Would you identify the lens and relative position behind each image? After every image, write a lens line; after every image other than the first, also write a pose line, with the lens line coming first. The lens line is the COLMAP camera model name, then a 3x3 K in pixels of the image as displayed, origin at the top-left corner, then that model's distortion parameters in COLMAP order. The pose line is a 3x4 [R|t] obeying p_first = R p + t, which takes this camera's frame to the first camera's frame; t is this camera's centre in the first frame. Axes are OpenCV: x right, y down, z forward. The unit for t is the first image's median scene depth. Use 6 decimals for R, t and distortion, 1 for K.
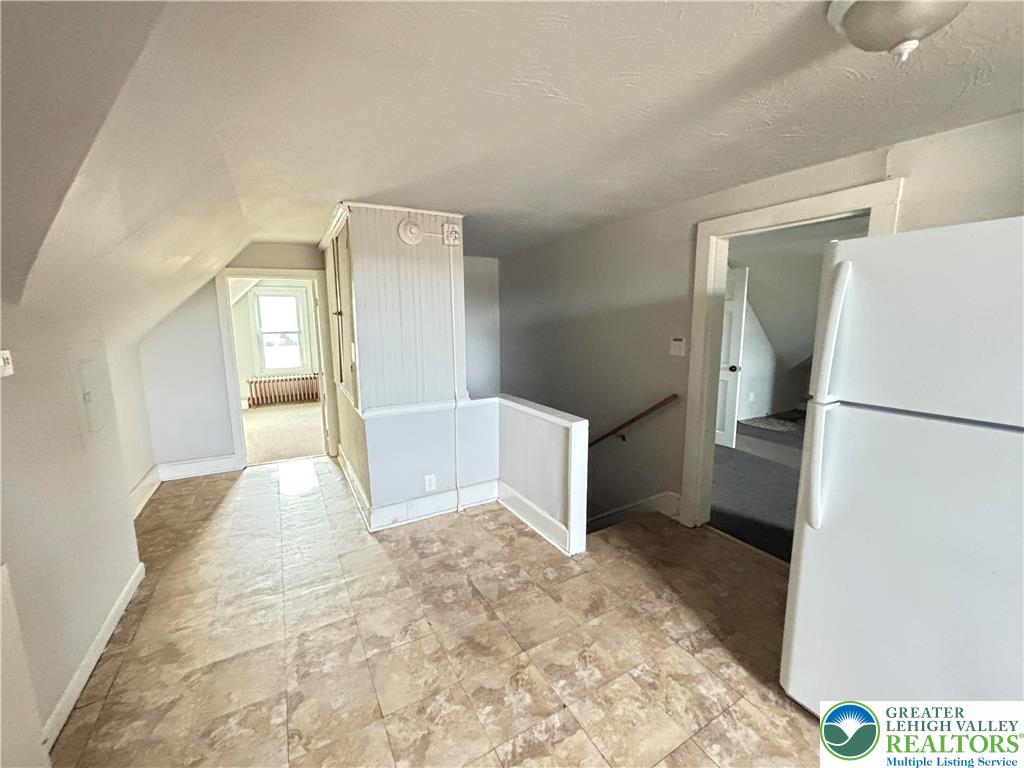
lens RADIAL K [[416.3, 0, 508.2], [0, 416.3, 382.8], [0, 0, 1]] dist [-0.002396, 0.001562]
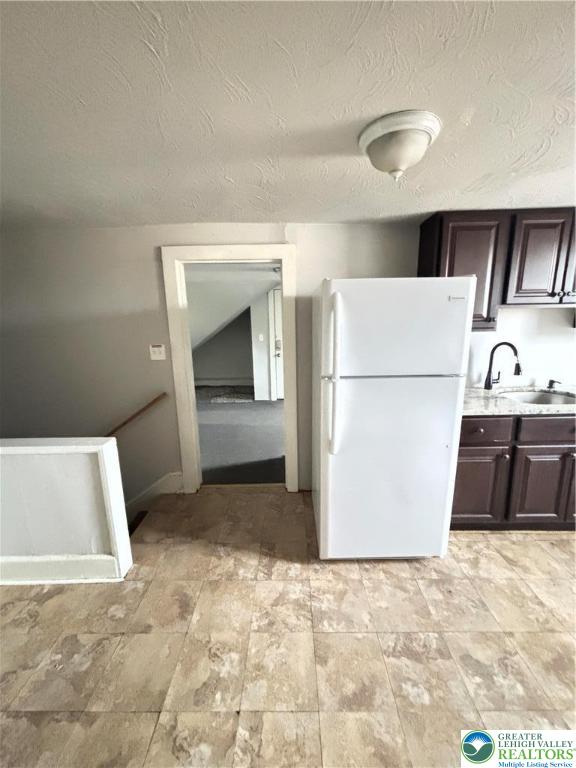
lens RADIAL K [[312.2, 0, 288.0], [0, 312.2, 383.3], [0, 0, 1]] dist [-0.002396, 0.001562]
pose [[0.493244, -0.175330, 0.852039, -0.241970], [0.148865, 0.982042, 0.115904, -0.066866], [-0.857059, 0.069670, 0.510486, 0.343555]]
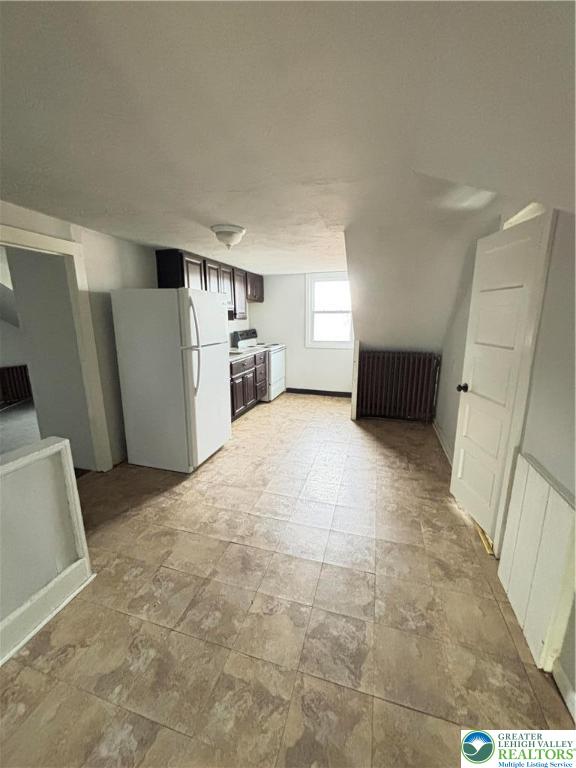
lens RADIAL K [[311.1, 0, 289.4], [0, 311.1, 382.6], [0, 0, 1]] dist [0.003611, -0.000489]
pose [[-0.707275, -0.142415, 0.692445, -0.722625], [0.116152, 0.942776, 0.312541, -0.196925], [-0.697331, 0.301481, -0.650260, 1.262993]]
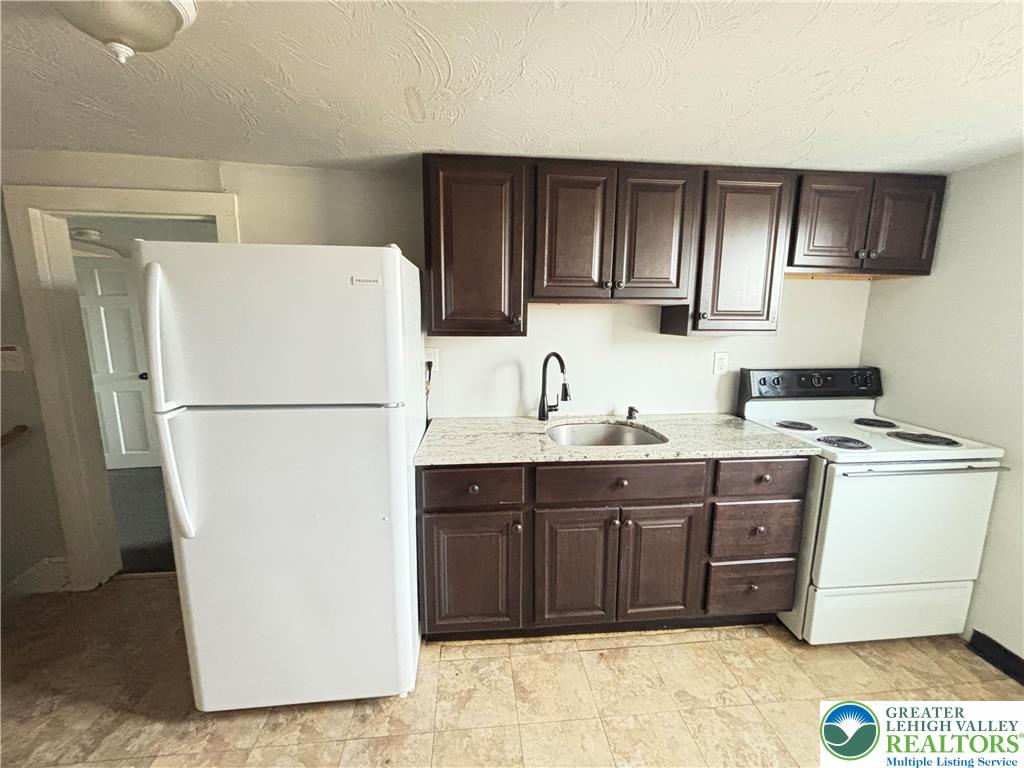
lens RADIAL K [[416.3, 0, 511.3], [0, 416.3, 383.1], [0, 0, 1]] dist [-0.002396, 0.001562]
pose [[0.396700, -0.137535, 0.907587, 0.137566], [0.130774, 0.987095, 0.092423, -0.000130], [-0.908585, 0.082024, 0.409566, -0.073948]]
